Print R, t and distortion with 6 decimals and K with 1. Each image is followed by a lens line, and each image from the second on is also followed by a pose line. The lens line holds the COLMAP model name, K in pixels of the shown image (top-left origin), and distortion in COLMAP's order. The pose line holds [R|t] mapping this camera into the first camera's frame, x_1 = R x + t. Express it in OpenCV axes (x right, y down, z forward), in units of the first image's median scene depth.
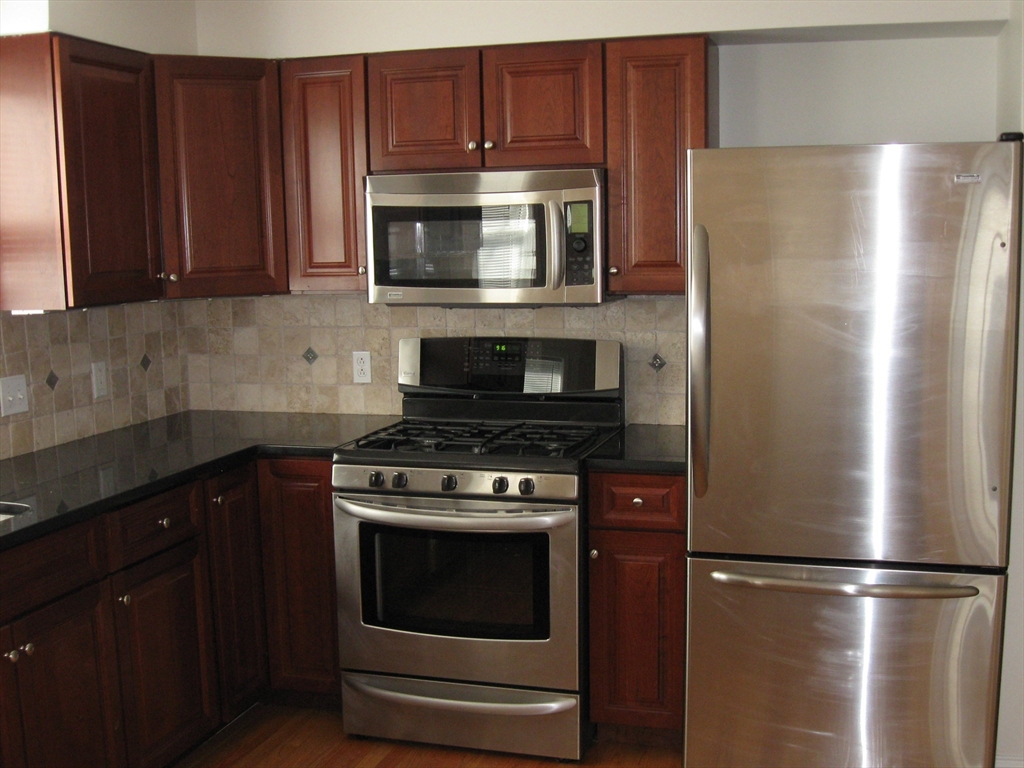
lens RADIAL K [[1183.2, 0, 515.5], [0, 1183.2, 387.2], [0, 0, 1]] dist [-0.125109, -0.010434]
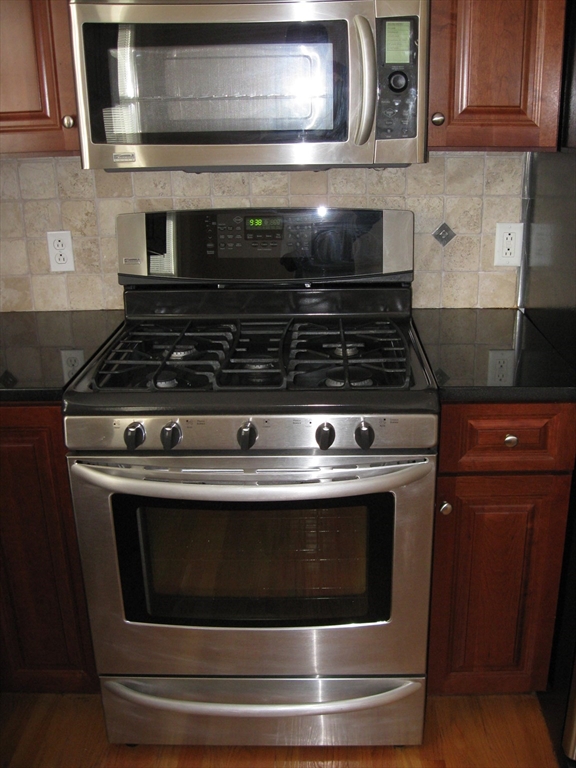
lens RADIAL K [[795.1, 0, 292.1], [0, 795.1, 363.8], [0, 0, 1]] dist [-0.140363, 0.063412]
pose [[0.965811, -0.081006, 0.246265, -0.126863], [0.032837, 0.980502, 0.193744, -0.043144], [-0.257158, -0.179034, 0.949640, 0.500828]]
